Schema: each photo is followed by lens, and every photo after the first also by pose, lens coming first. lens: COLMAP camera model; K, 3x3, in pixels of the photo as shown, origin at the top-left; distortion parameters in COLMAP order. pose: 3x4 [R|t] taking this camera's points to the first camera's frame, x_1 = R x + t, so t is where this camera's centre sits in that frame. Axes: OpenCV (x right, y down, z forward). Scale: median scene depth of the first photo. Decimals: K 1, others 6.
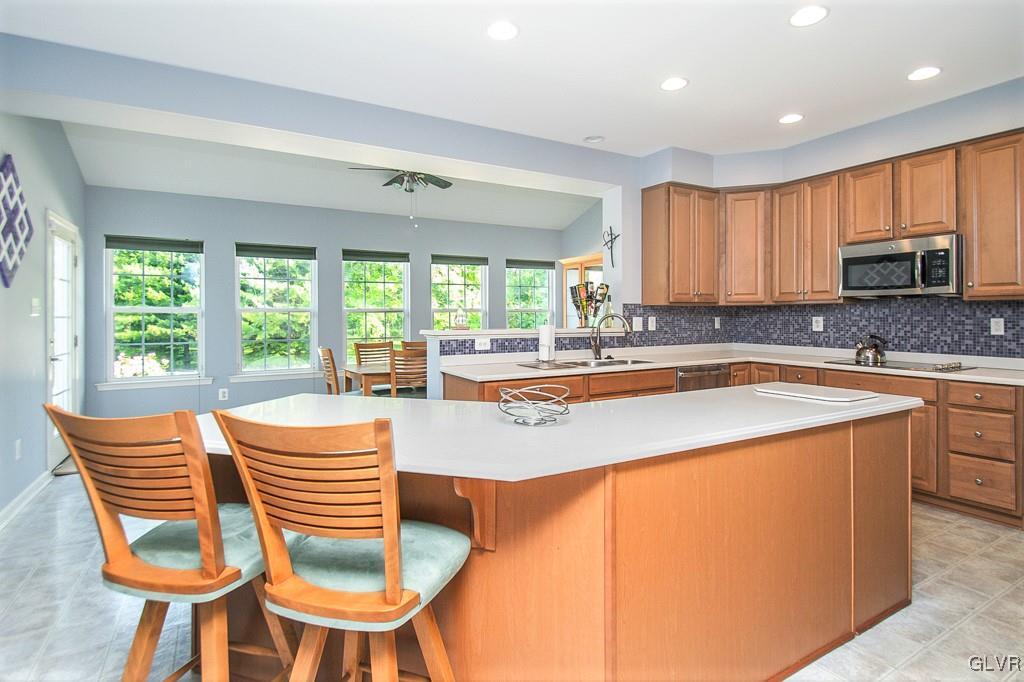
lens RADIAL K [[509.2, 0, 511.1], [0, 509.2, 312.7], [0, 0, 1]] dist [-0.000620, -0.000197]
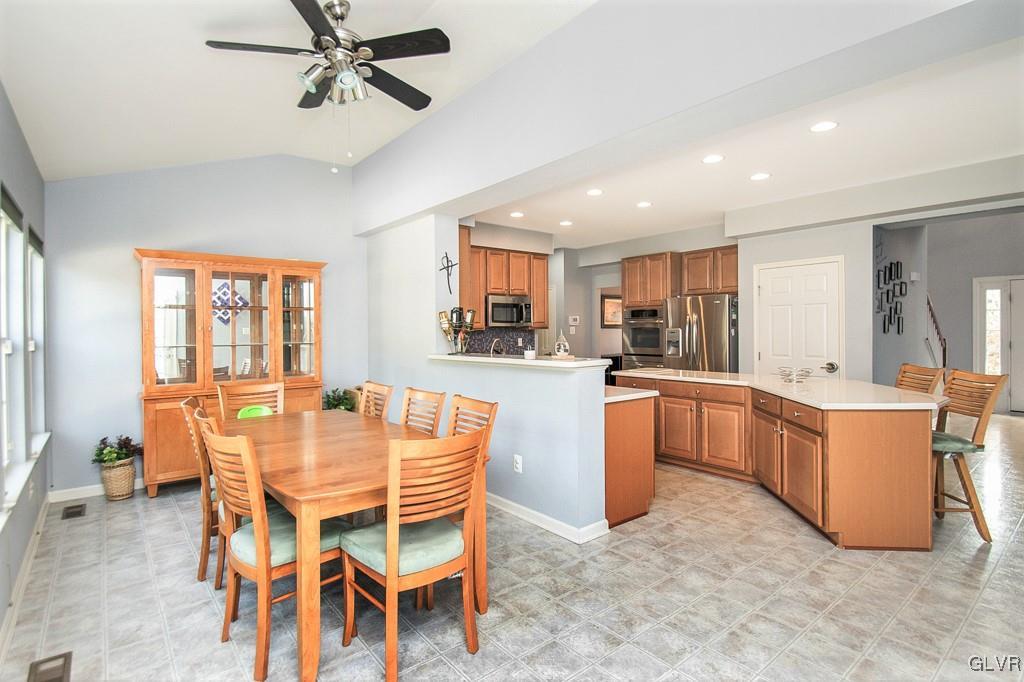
lens RADIAL K [[503.8, 0, 511.6], [0, 503.8, 336.9], [0, 0, 1]] dist [-0.003594, -0.000567]
pose [[-0.167324, -0.008094, 0.985869, -0.920957], [0.009390, 0.999908, 0.009803, -0.012795], [-0.985857, 0.010897, -0.167233, 1.173759]]
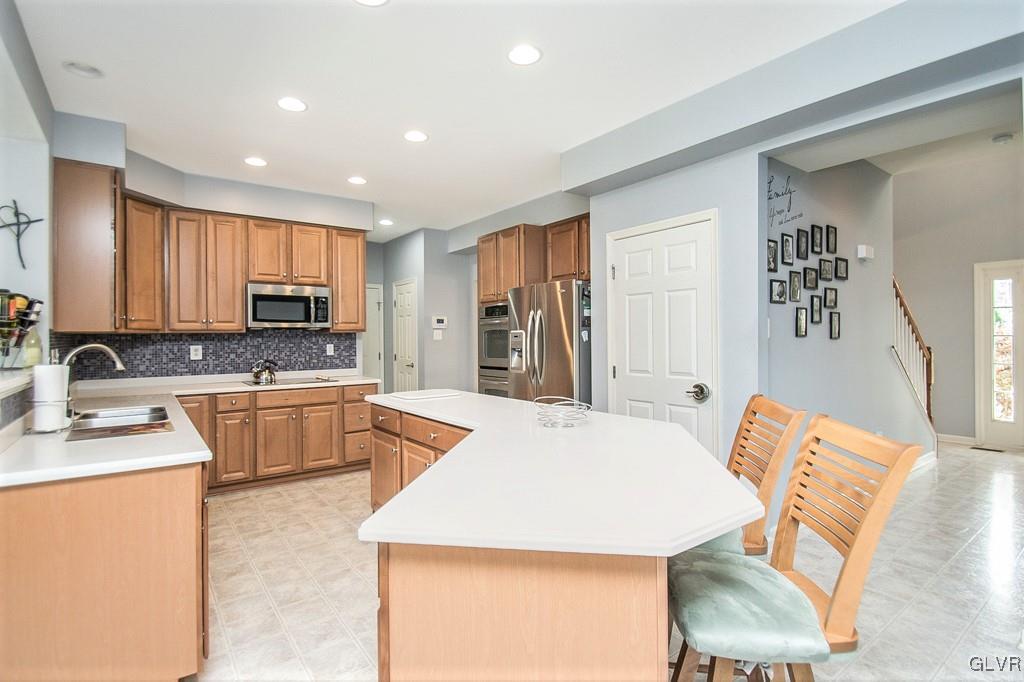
lens RADIAL K [[503.8, 0, 511.6], [0, 503.8, 336.9], [0, 0, 1]] dist [-0.003594, -0.000567]
pose [[-0.123796, 0.007569, 0.992279, -0.534513], [0.007101, 0.999952, -0.006742, 0.002022], [-0.992282, 0.006211, -0.123844, 0.544625]]
